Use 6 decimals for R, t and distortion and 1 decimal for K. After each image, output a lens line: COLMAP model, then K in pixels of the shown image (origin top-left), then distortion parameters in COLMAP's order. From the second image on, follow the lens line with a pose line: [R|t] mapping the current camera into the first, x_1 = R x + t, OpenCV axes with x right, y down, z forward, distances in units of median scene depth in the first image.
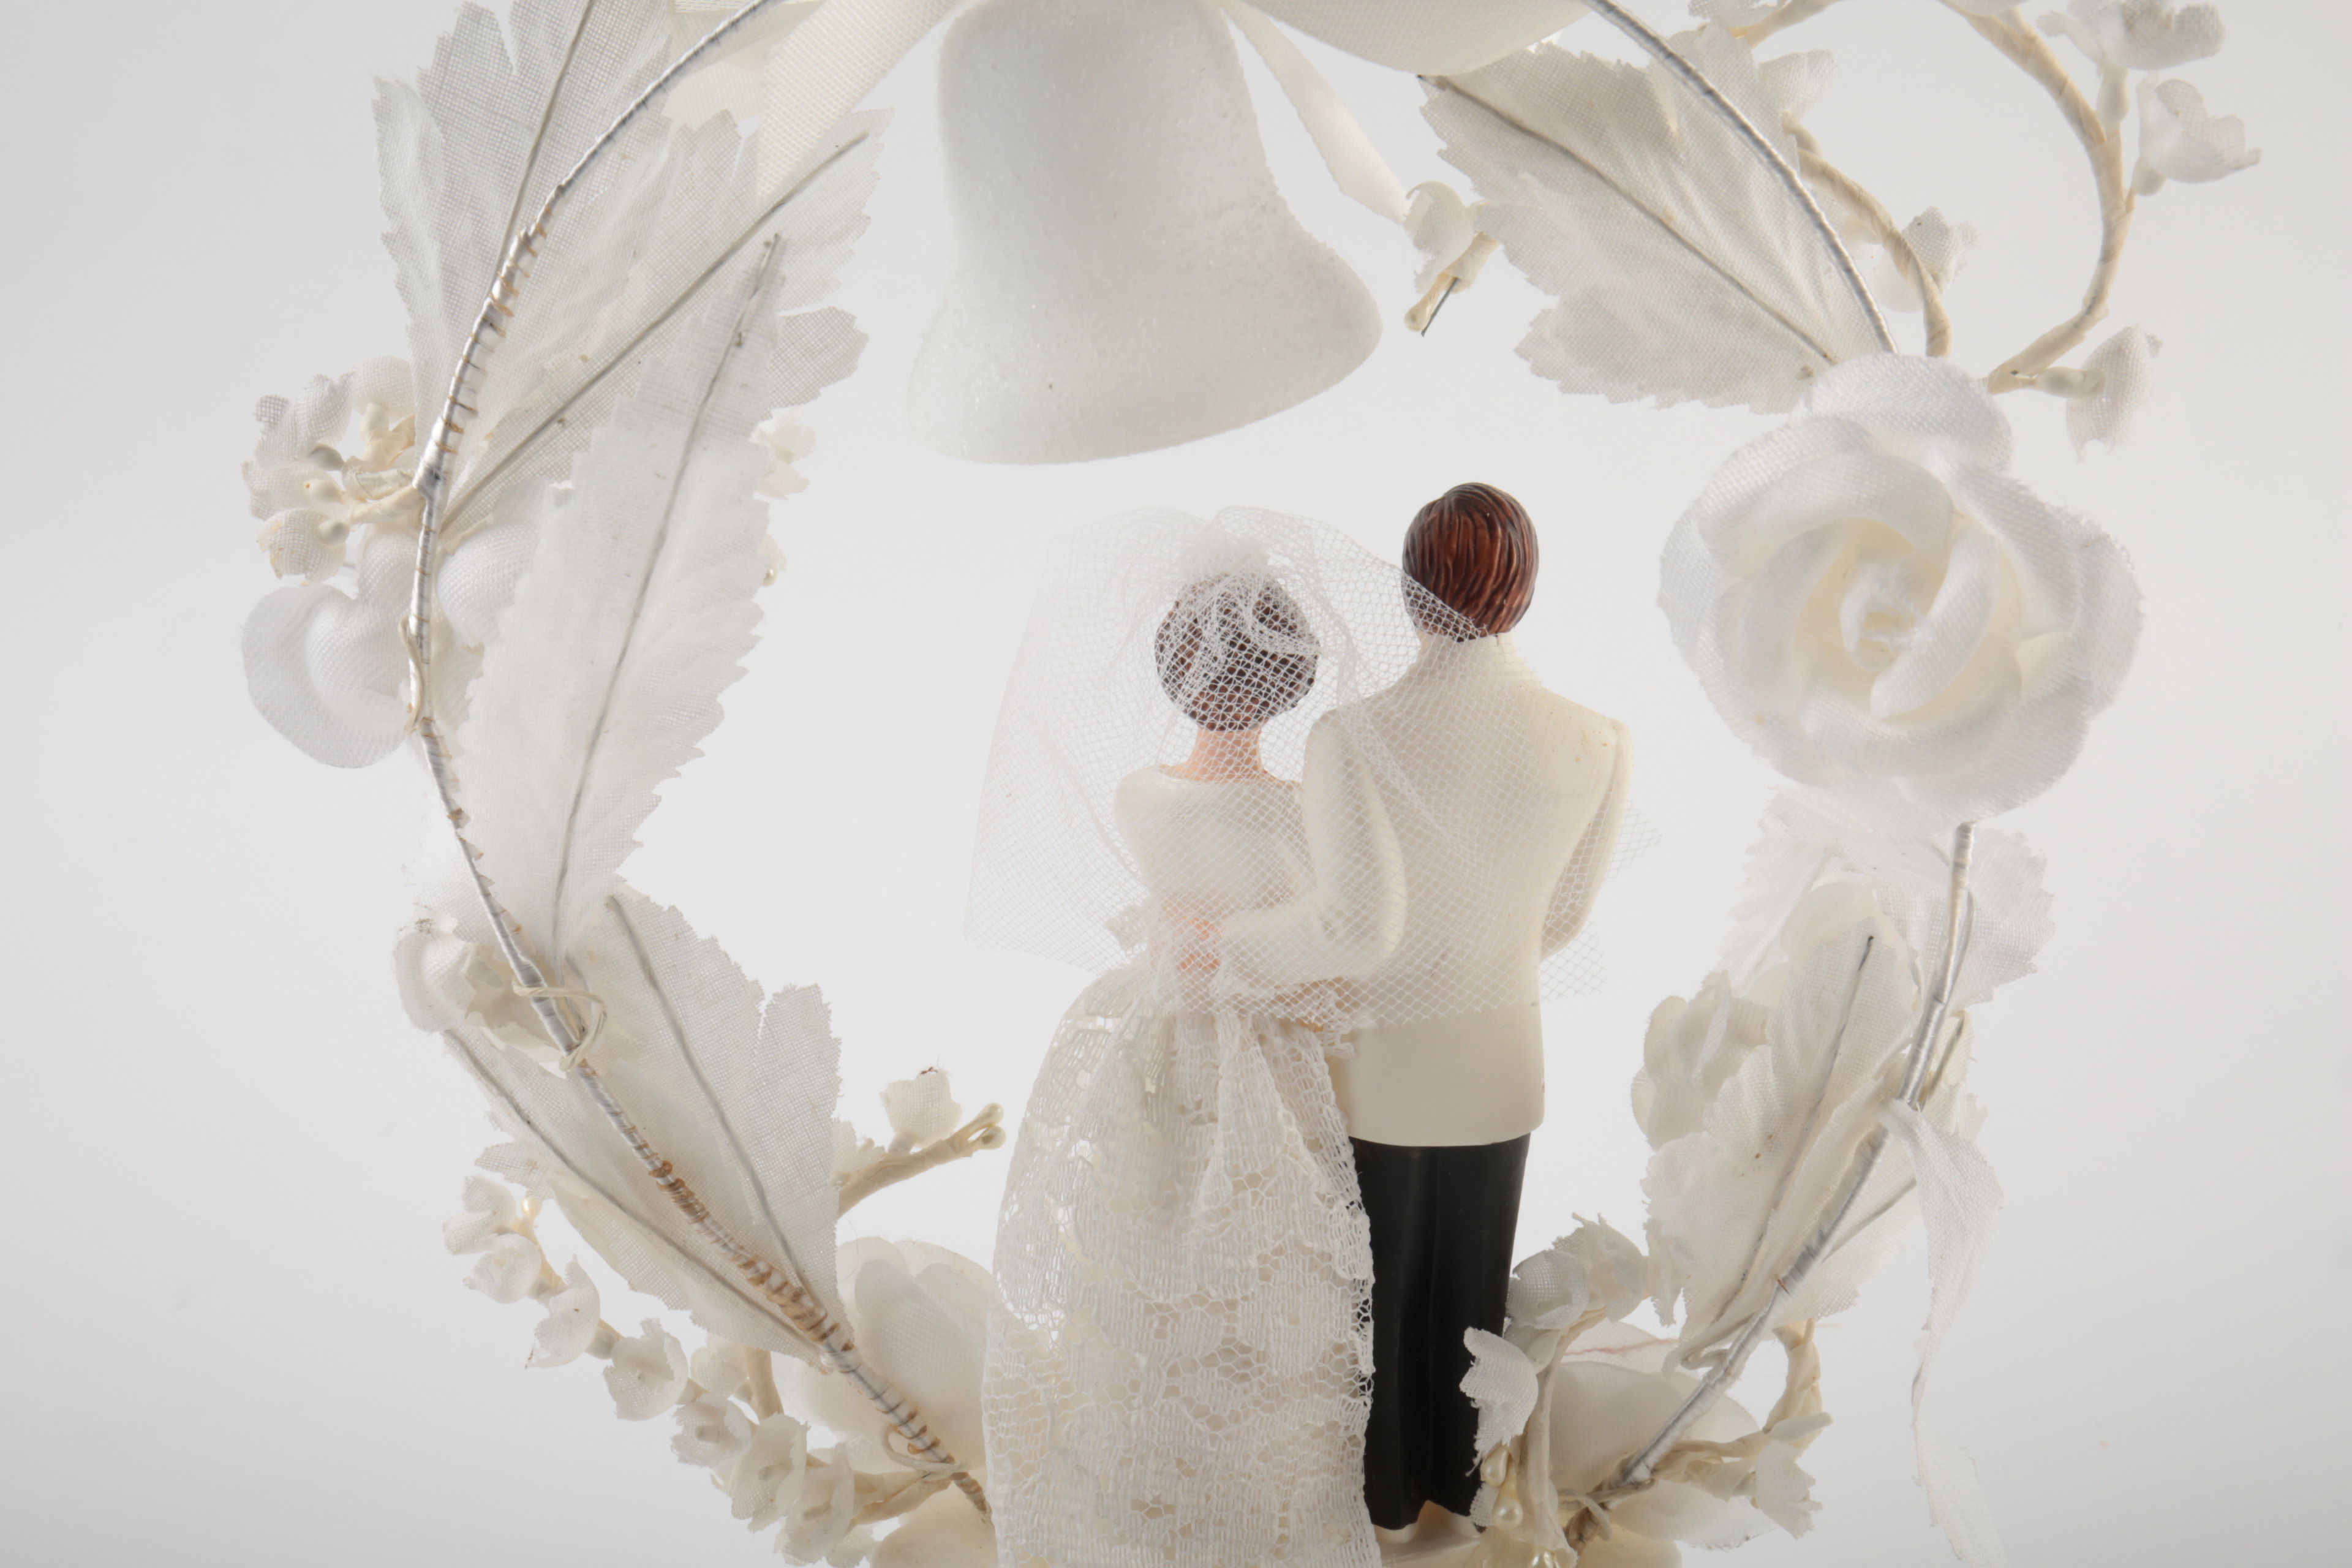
lens RADIAL K [[2234.5, 0, 1179.8], [0, 2234.5, 748.6], [0, 0, 1]] dist [0.042947, 0.010438]
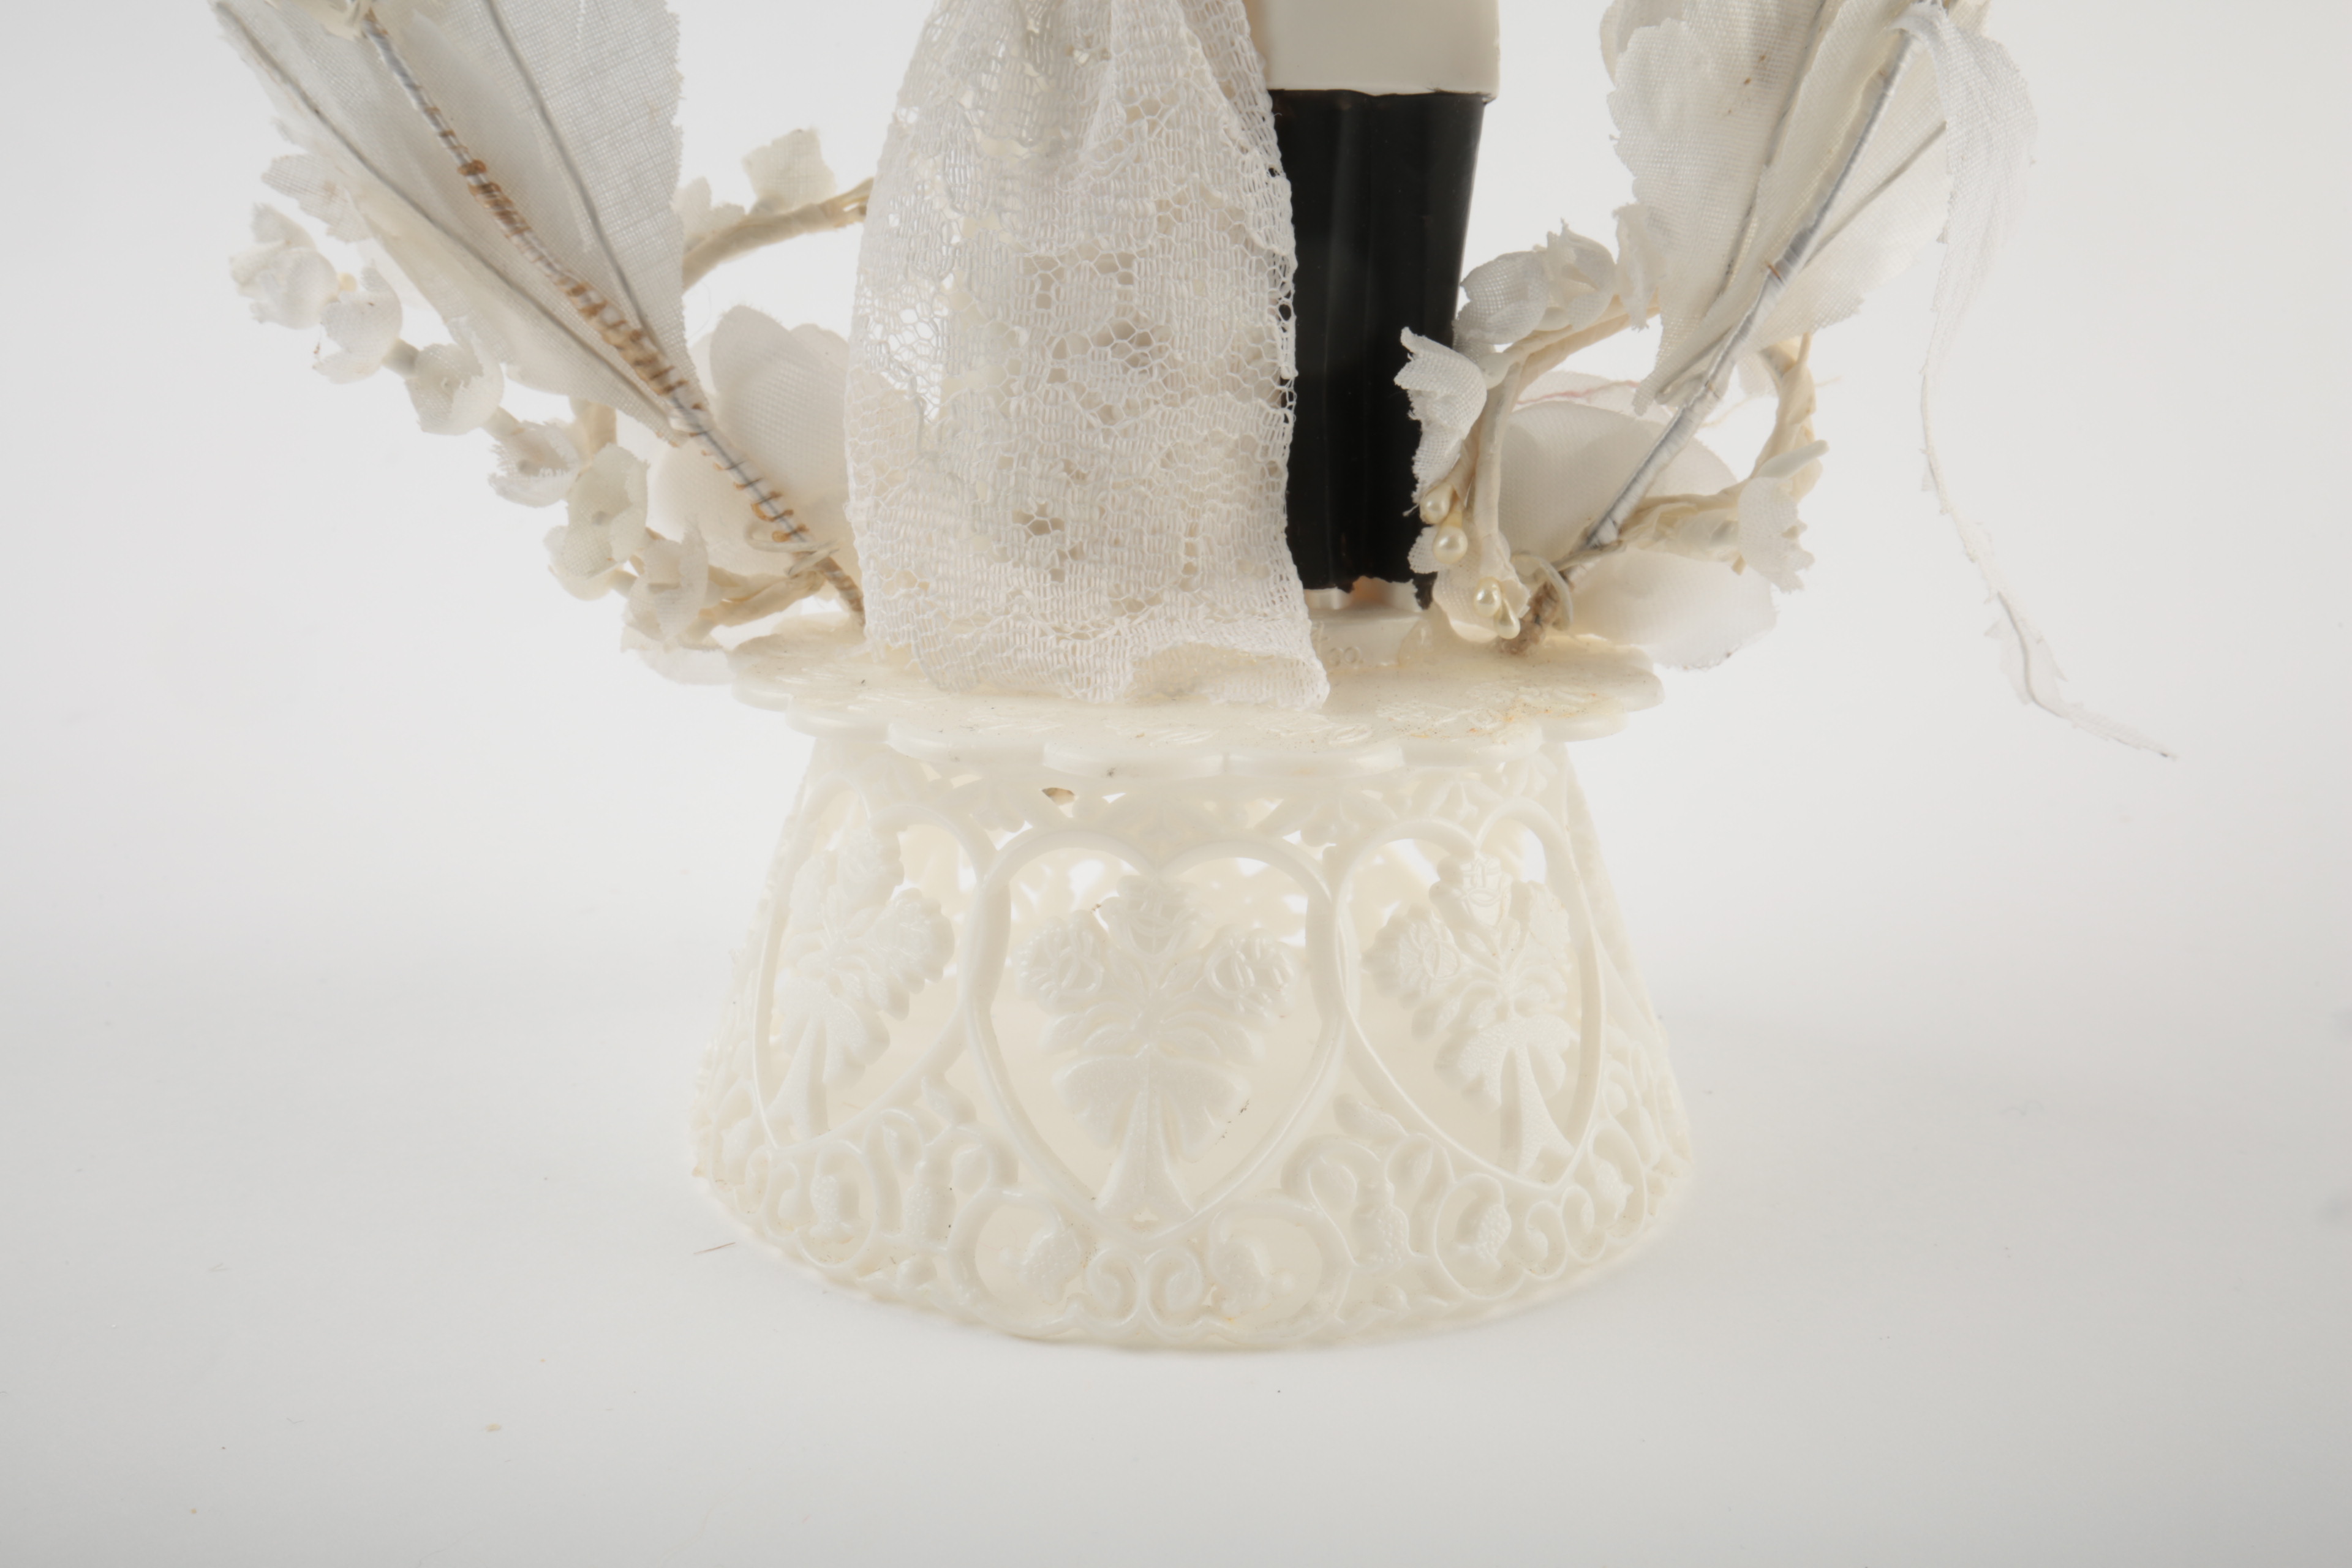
lens RADIAL K [[2234.5, 0, 1179.8], [0, 2234.5, 748.6], [0, 0, 1]] dist [0.042947, 0.010438]
pose [[0.999935, 0.001884, -0.011219, 0.053938], [-0.001446, 0.999239, 0.038985, 0.403119], [0.011284, -0.038966, 0.999177, 0.141253]]
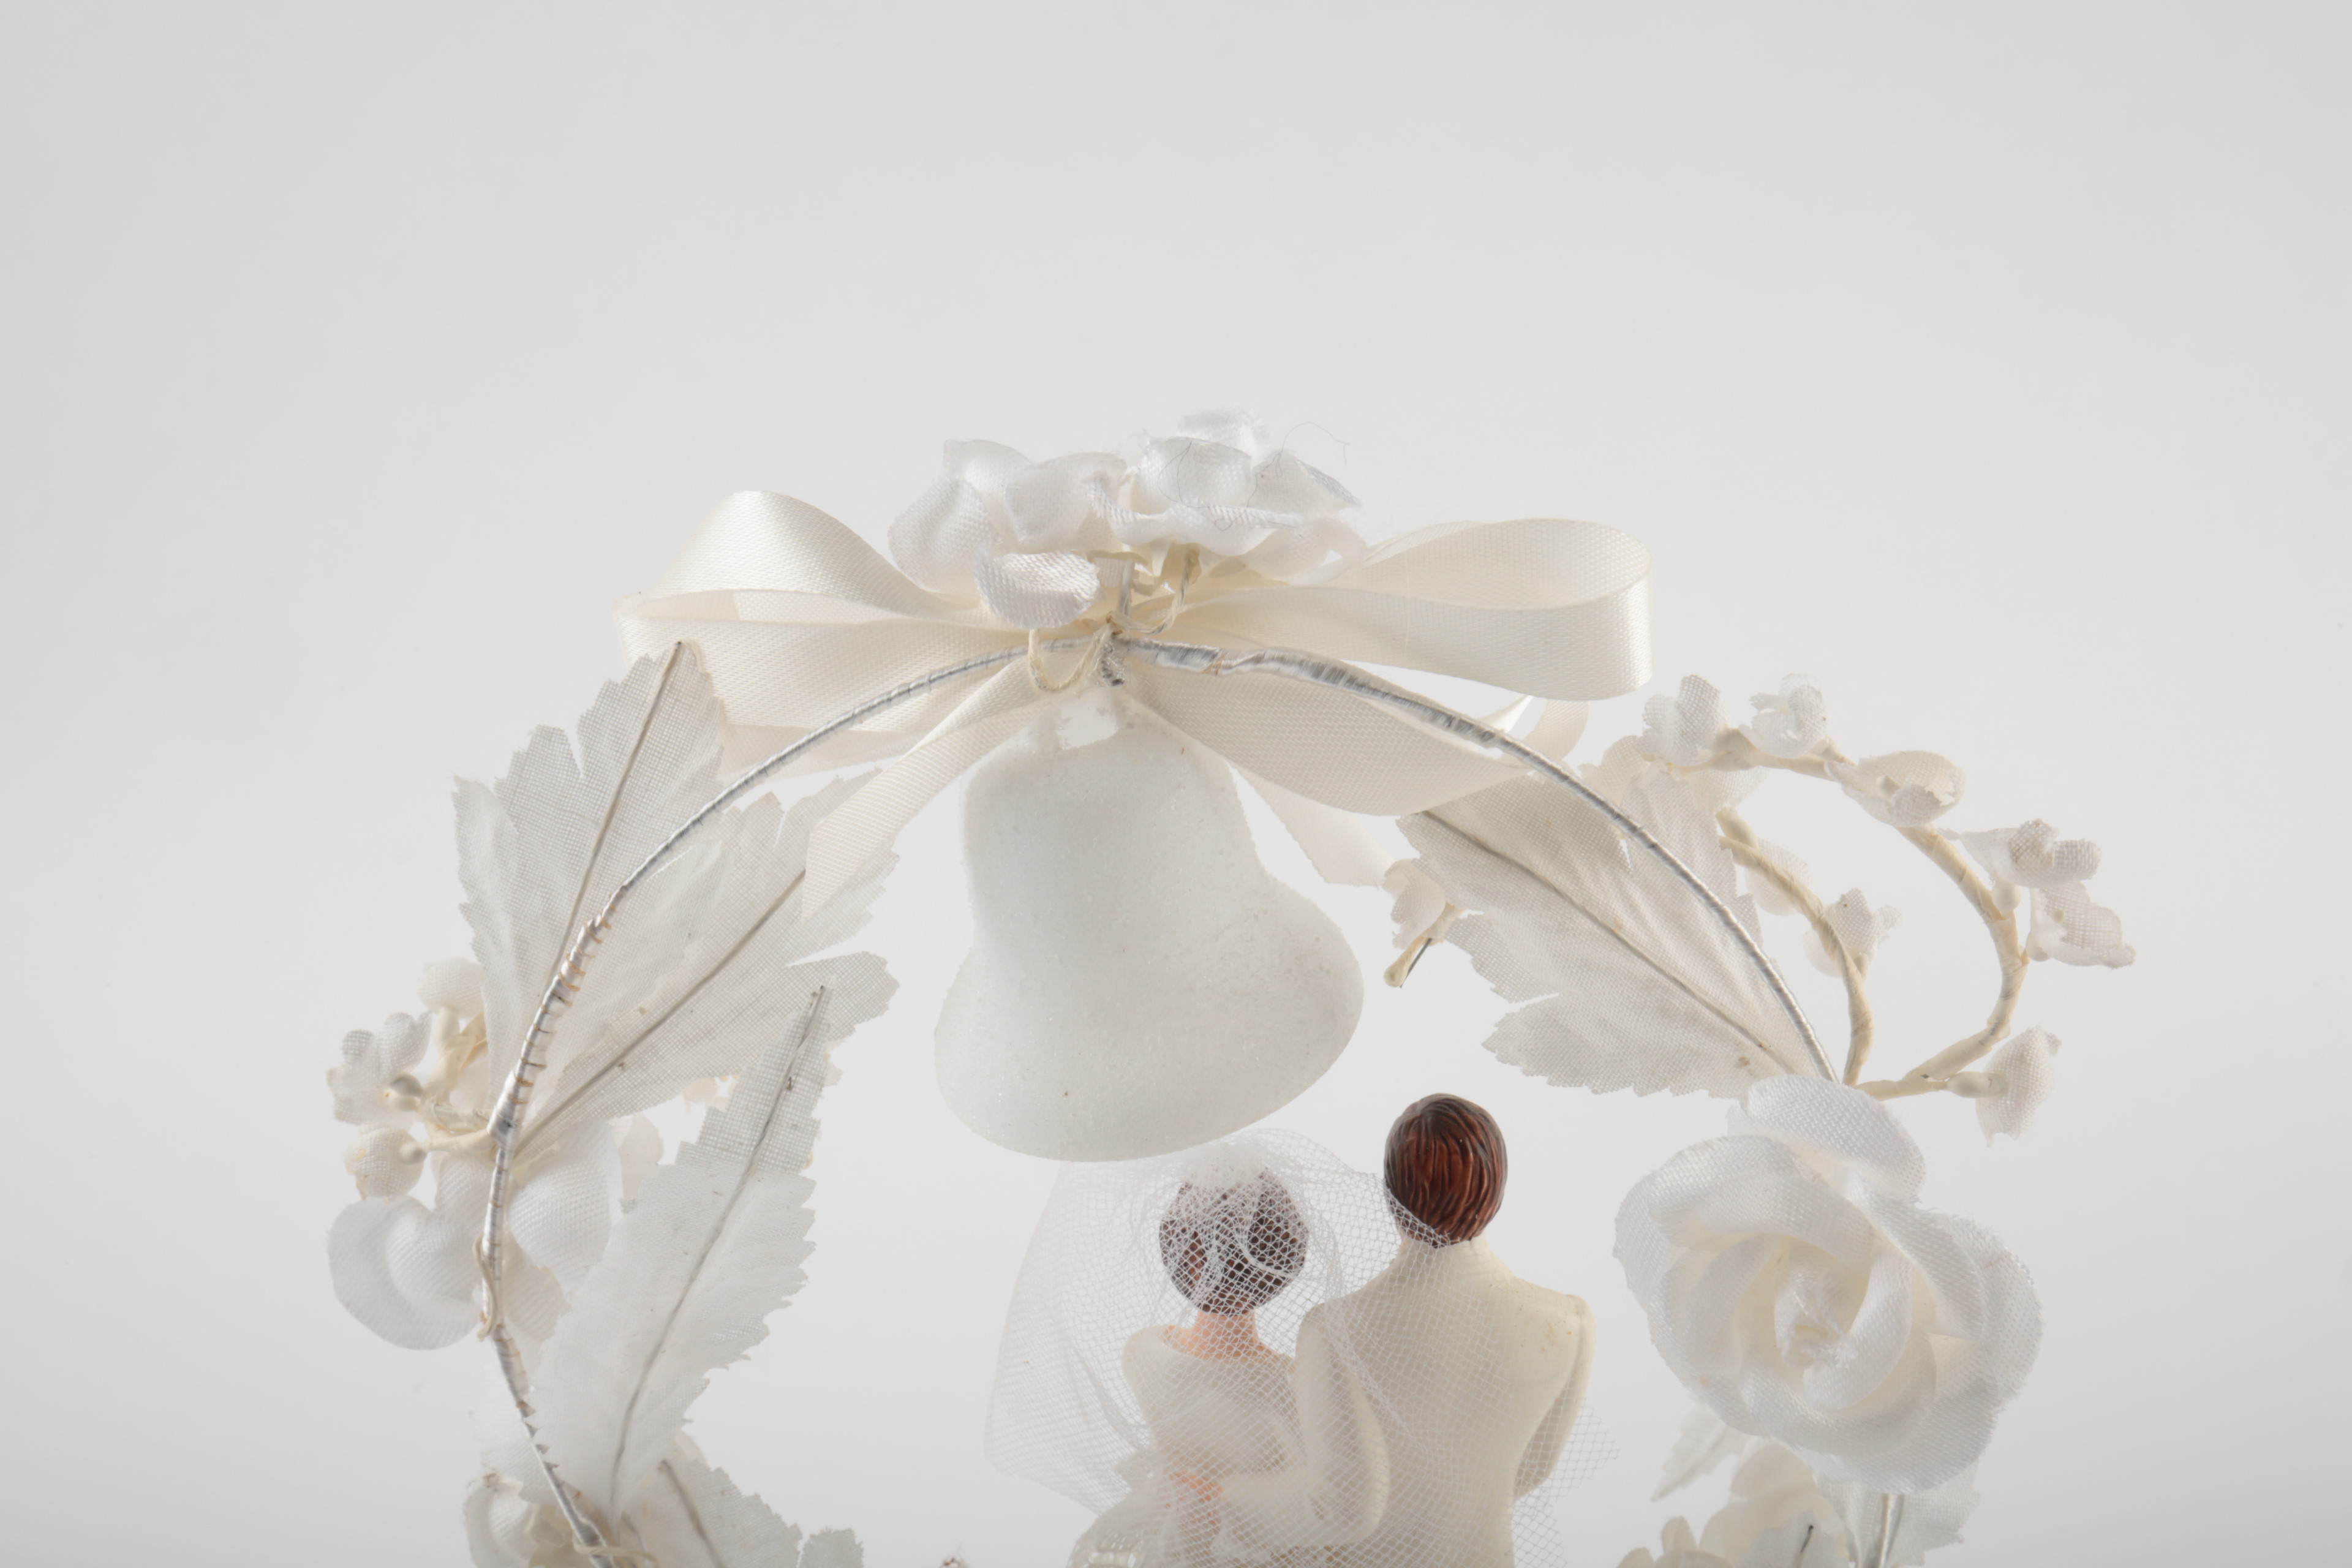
lens RADIAL K [[2234.5, 0, 1179.8], [0, 2234.5, 748.6], [0, 0, 1]] dist [0.042947, 0.010438]
pose [[0.999978, -0.005674, 0.003520, -0.003434], [0.005651, 0.999962, 0.006697, -0.286499], [-0.003558, -0.006677, 0.999971, -0.096186]]
